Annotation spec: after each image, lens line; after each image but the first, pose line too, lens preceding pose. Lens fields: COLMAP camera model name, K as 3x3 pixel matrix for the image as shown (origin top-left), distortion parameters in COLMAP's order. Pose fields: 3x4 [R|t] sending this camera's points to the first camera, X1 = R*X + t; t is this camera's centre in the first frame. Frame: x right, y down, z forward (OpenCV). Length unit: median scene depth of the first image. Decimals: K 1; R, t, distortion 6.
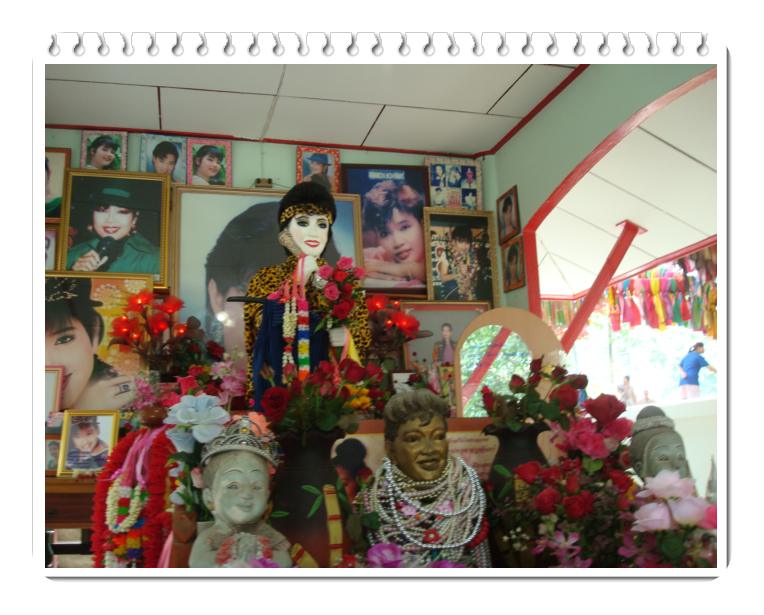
lens RADIAL K [[714.1, 0, 382.0], [0, 714.1, 307.5], [0, 0, 1]] dist [-0.004405, -0.201793]
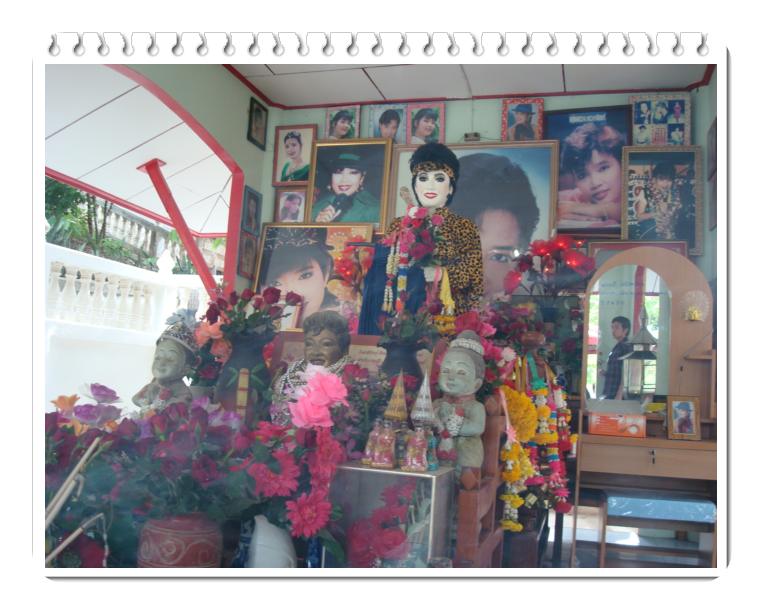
lens RADIAL K [[714.1, 0, 382.0], [0, 714.1, 307.5], [0, 0, 1]] dist [-0.004405, -0.201793]
pose [[0.856481, 0.029635, -0.515327, 0.295011], [0.014364, 0.996595, 0.081186, -0.000953], [0.515978, -0.076936, 0.853140, -0.045623]]
